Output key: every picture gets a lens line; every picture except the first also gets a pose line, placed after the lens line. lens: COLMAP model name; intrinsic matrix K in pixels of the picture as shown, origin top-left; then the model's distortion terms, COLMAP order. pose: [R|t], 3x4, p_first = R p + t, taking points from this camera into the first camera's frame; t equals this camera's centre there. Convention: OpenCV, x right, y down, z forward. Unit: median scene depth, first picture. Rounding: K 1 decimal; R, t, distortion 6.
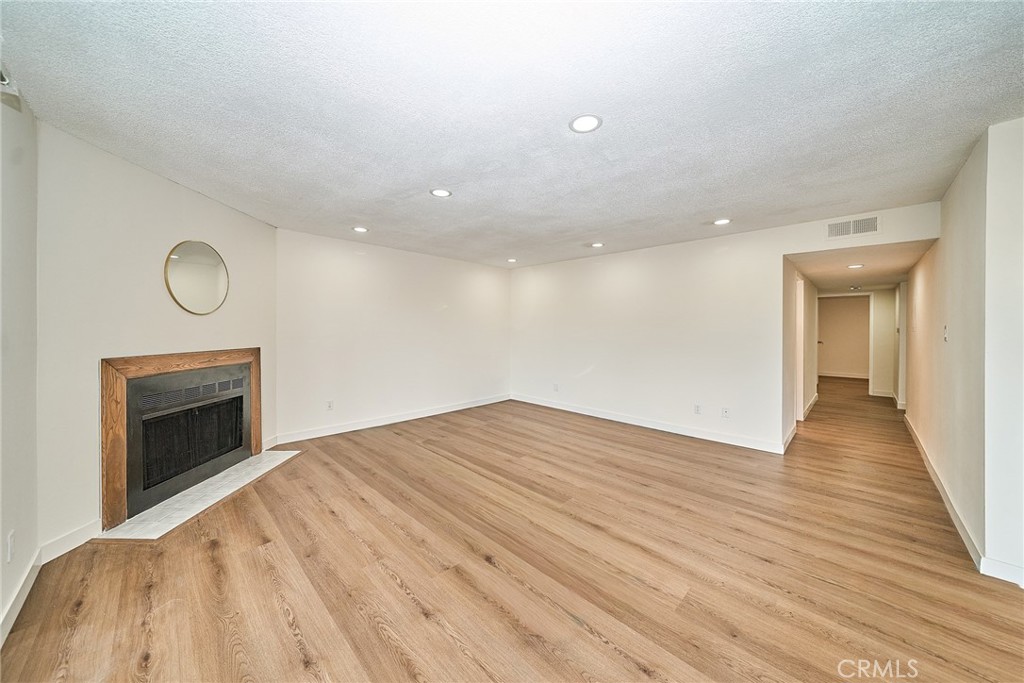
lens RADIAL K [[350.7, 0, 502.6], [0, 350.7, 328.9], [0, 0, 1]] dist [-0.000155, -0.000105]
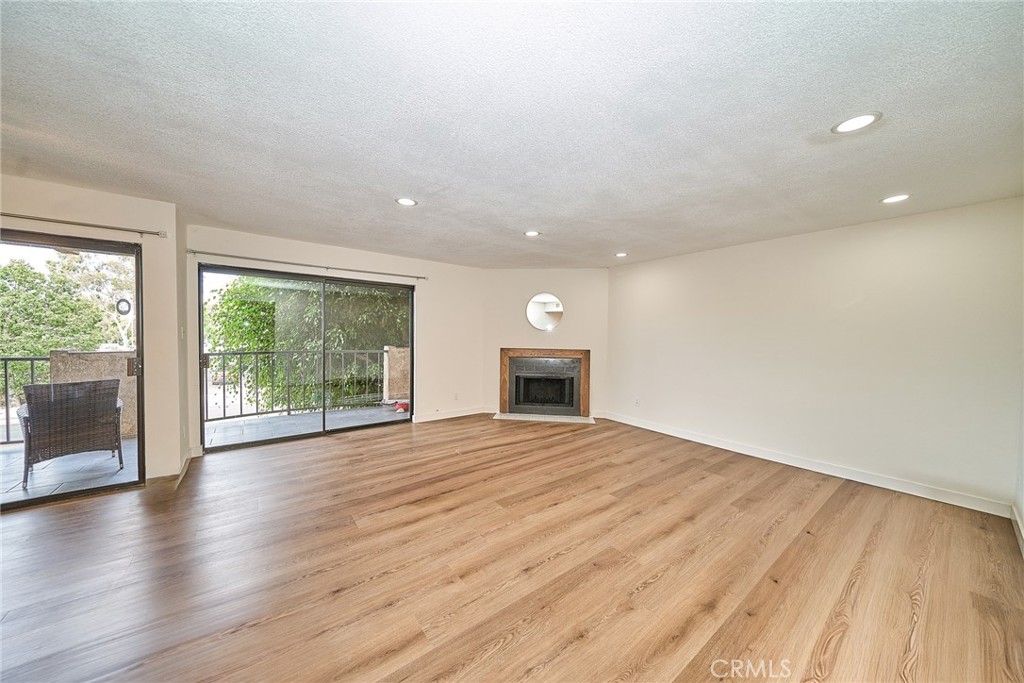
lens RADIAL K [[346.7, 0, 514.5], [0, 346.7, 344.2], [0, 0, 1]] dist [-0.000565, -0.000167]
pose [[-0.124511, 0.020677, -0.992003, 1.046790], [-0.013432, 0.999656, 0.022522, -0.002338], [0.992127, 0.016129, -0.124191, 1.035907]]
